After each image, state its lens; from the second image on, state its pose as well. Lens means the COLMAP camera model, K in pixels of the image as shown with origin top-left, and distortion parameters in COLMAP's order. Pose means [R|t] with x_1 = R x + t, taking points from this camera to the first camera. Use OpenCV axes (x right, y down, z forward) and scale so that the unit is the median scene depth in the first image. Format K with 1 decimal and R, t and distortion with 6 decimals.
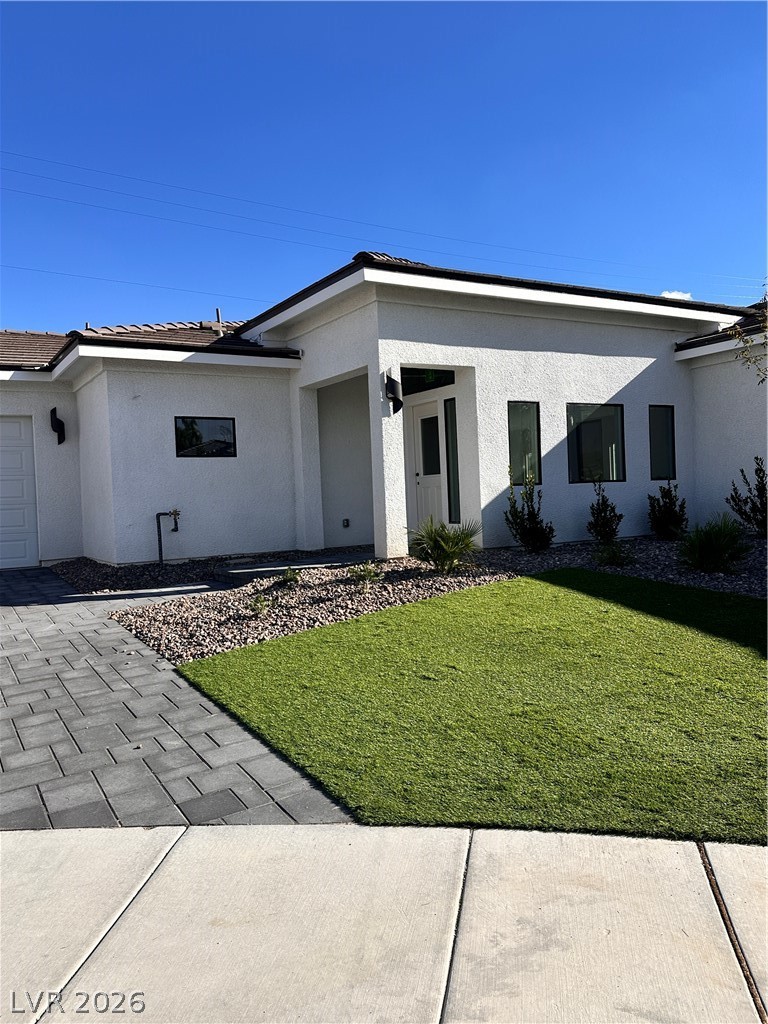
lens RADIAL K [[769.2, 0, 388.9], [0, 769.2, 506.7], [0, 0, 1]] dist [0.080472, -0.023413]
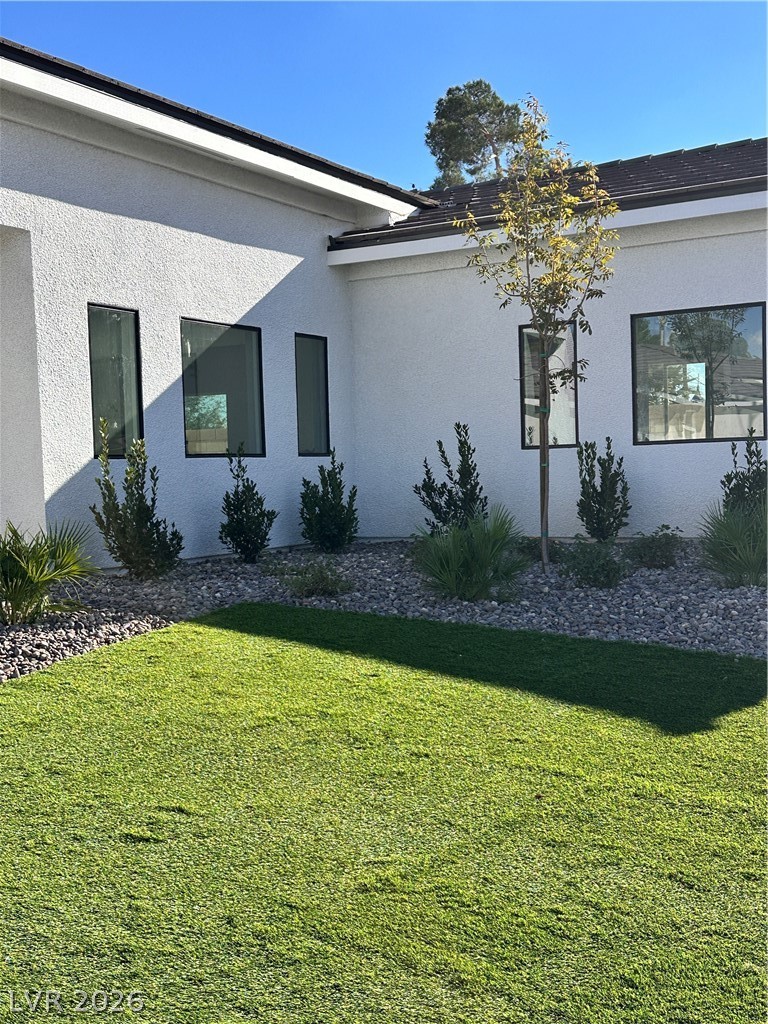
lens RADIAL K [[1257.2, 0, 383.9], [0, 1257.2, 517.6], [0, 0, 1]] dist [0.084717, 0.000000]
pose [[0.867854, -0.002251, 0.496814, -0.108726], [-0.002053, 0.999965, 0.008118, 0.007078], [-0.496815, -0.008066, 0.867819, 0.119946]]
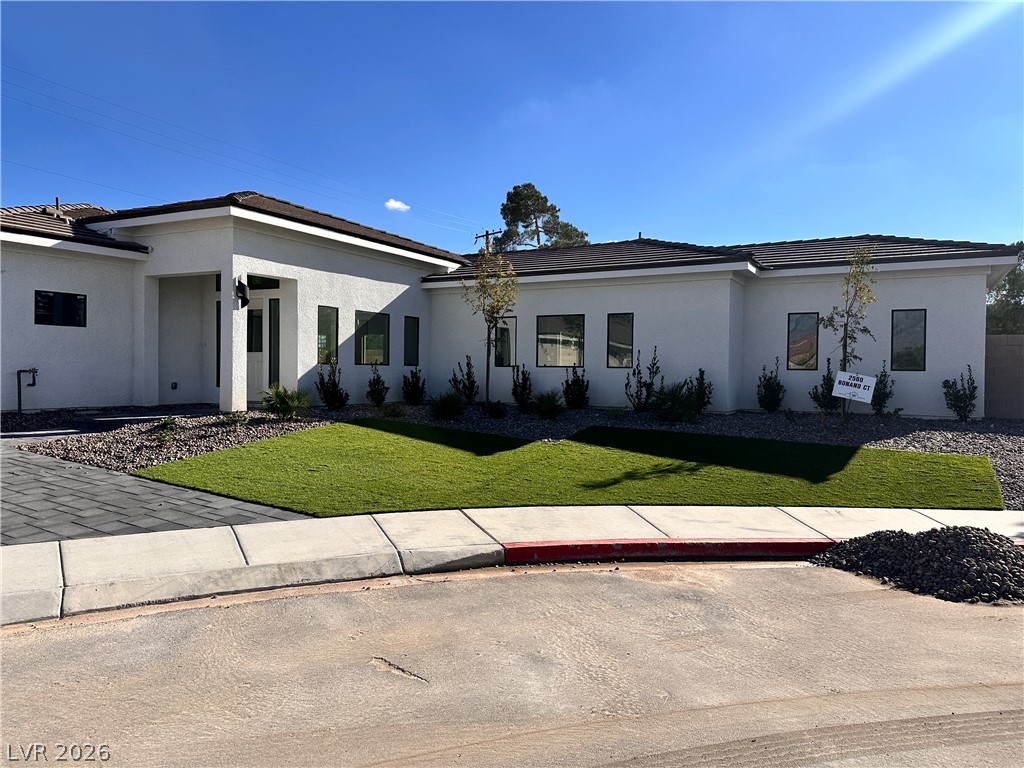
lens RADIAL K [[722.0, 0, 518.8], [0, 722.0, 381.1], [0, 0, 1]] dist [0.061729, -0.024613]
pose [[0.857403, 0.044950, 0.512678, -0.214257], [-0.043022, 0.998952, -0.015635, 0.009593], [-0.512844, -0.008651, 0.858438, -0.360921]]
